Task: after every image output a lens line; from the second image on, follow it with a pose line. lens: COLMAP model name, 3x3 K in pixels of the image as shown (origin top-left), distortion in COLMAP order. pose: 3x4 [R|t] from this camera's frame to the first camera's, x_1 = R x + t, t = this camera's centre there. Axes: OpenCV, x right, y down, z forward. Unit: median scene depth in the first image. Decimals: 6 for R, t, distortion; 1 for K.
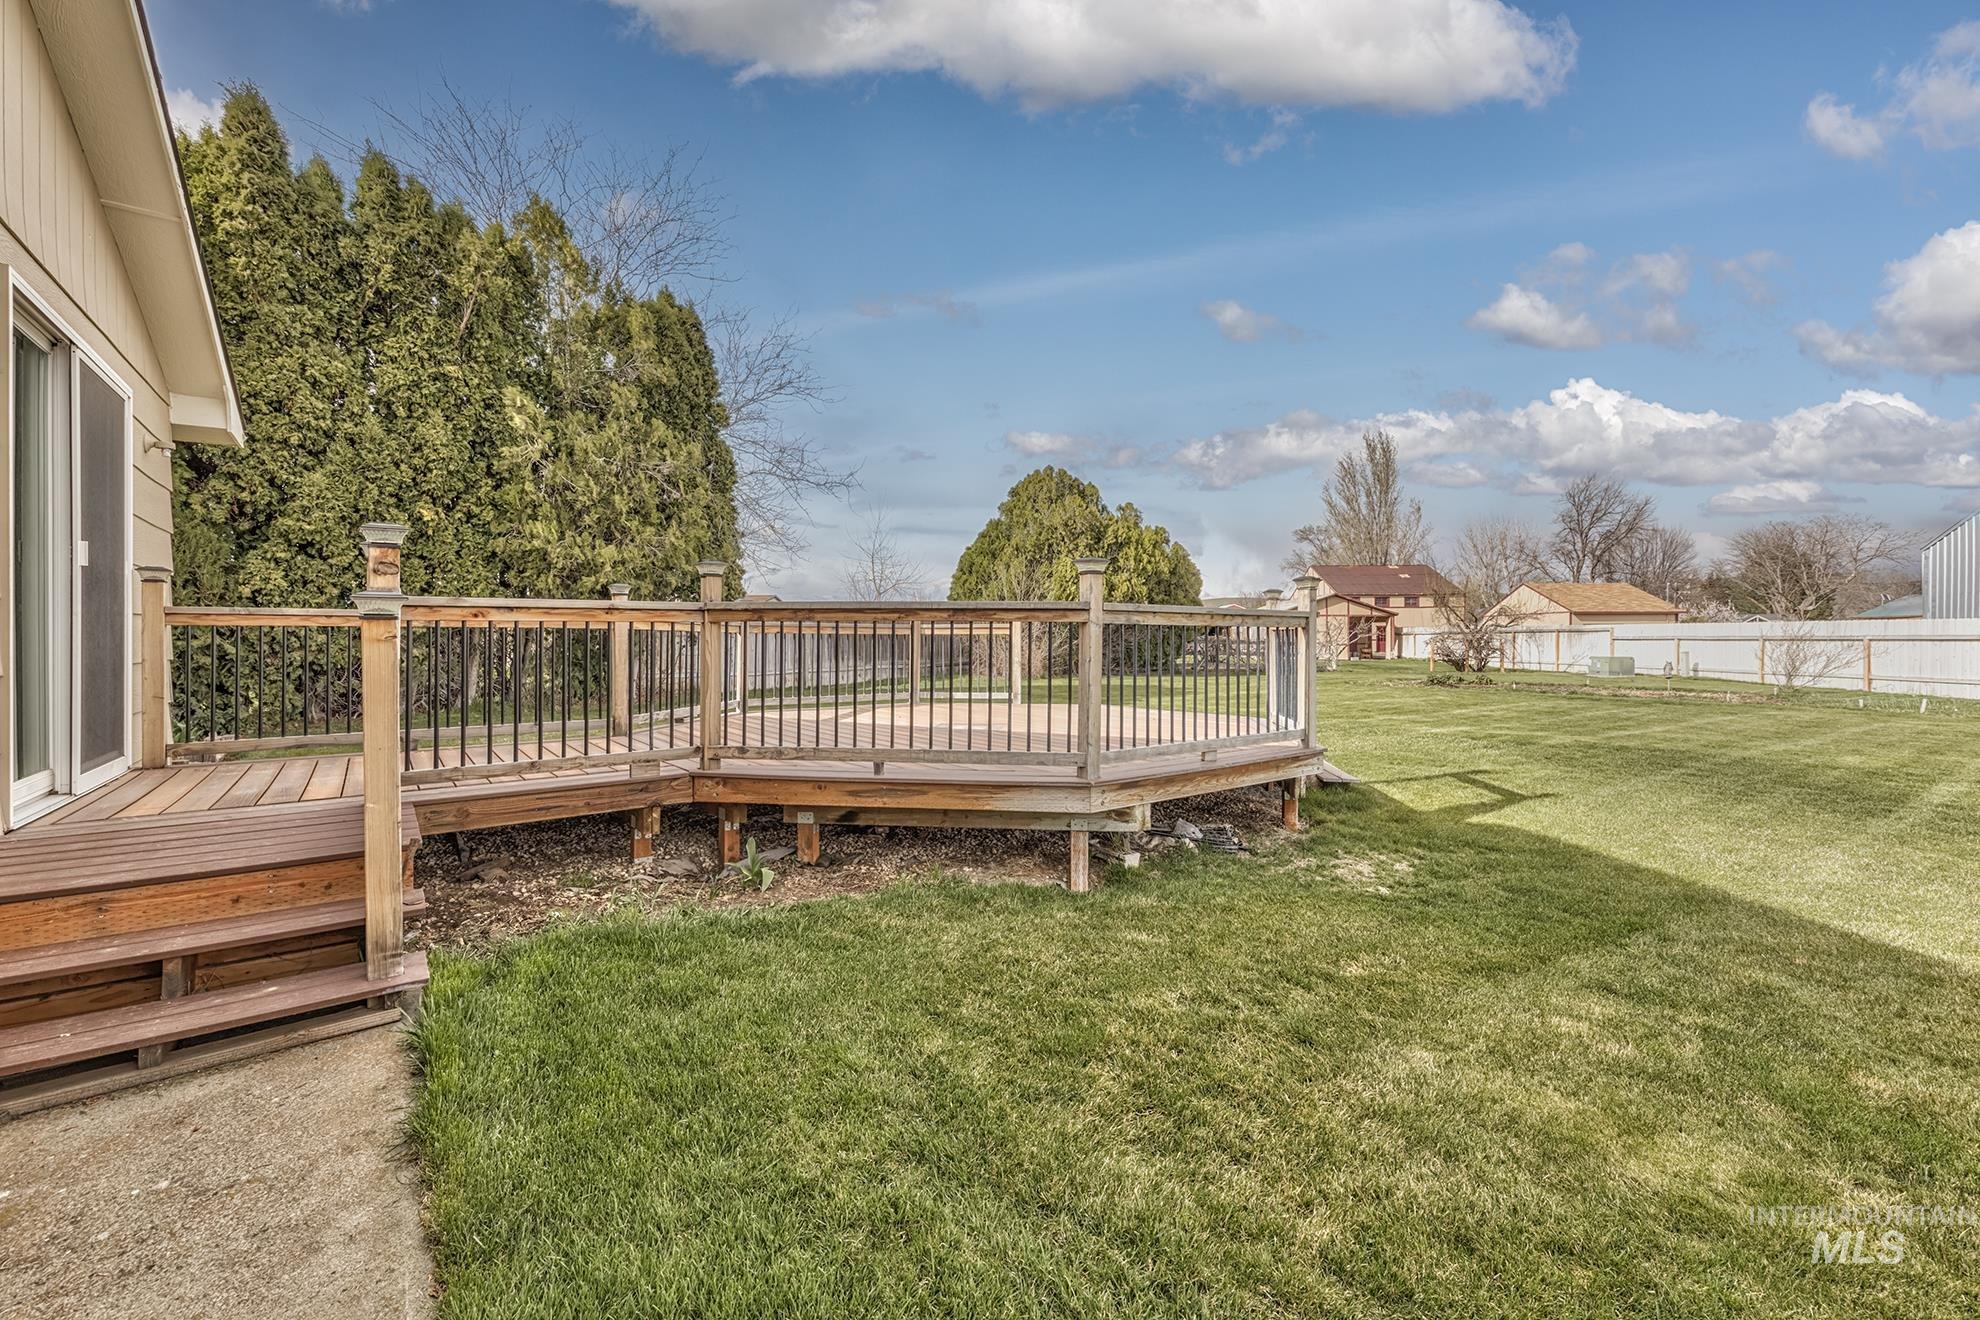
lens RADIAL K [[836.1, 0, 990.6], [0, 836.1, 652.0], [0, 0, 1]] dist [-0.002329, -0.000418]
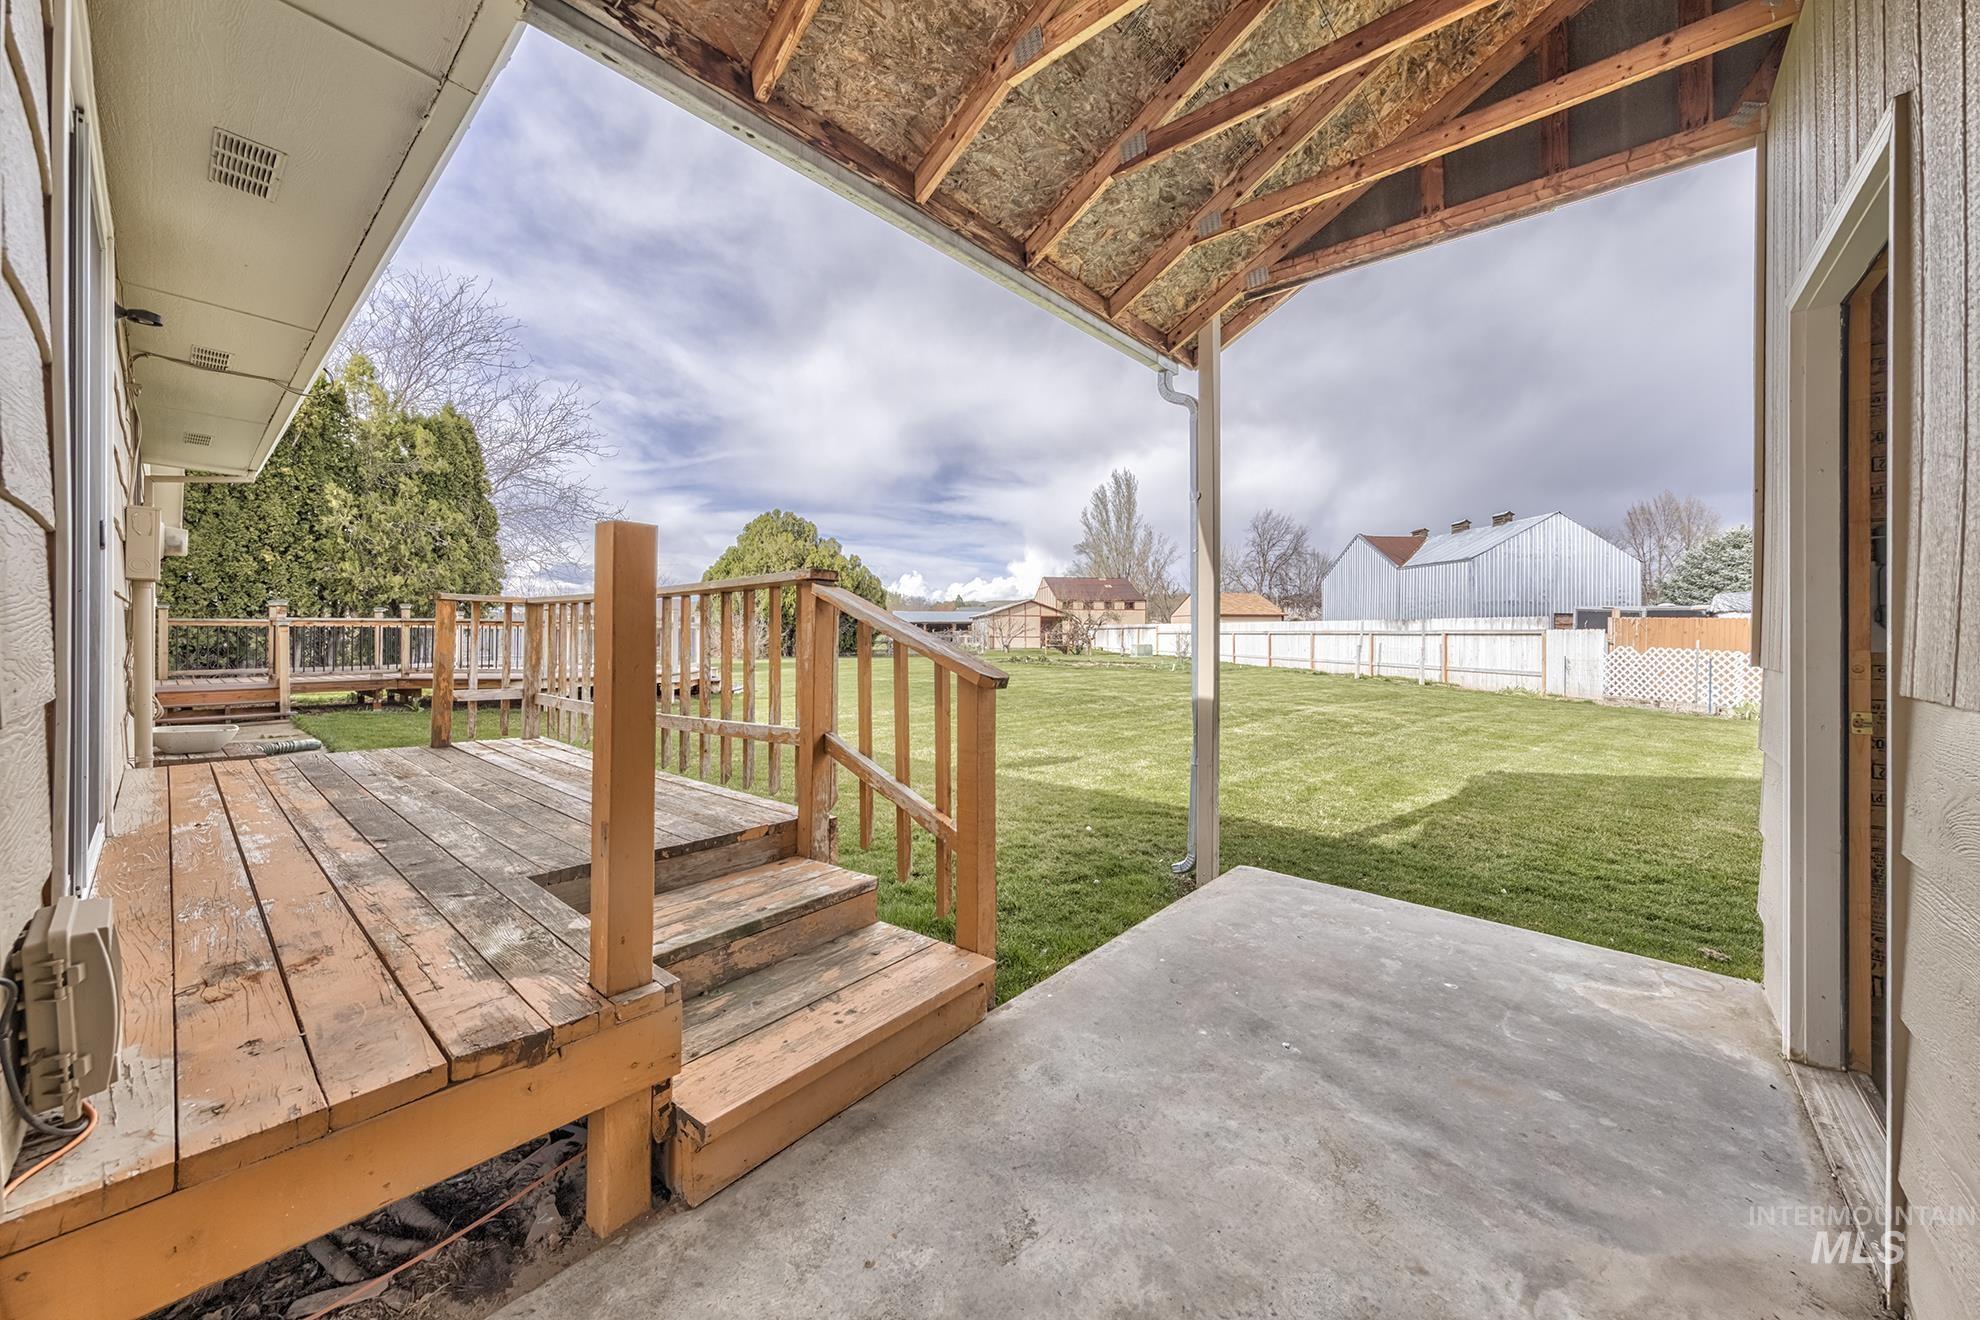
lens RADIAL K [[743.5, 0, 994.9], [0, 743.5, 625.4], [0, 0, 1]] dist [0.006617, 0.000057]
pose [[0.978088, 0.004739, 0.208137, 0.387506], [0.000307, 0.999707, -0.024205, 0.008429], [-0.208191, 0.023738, 0.977800, -0.675519]]
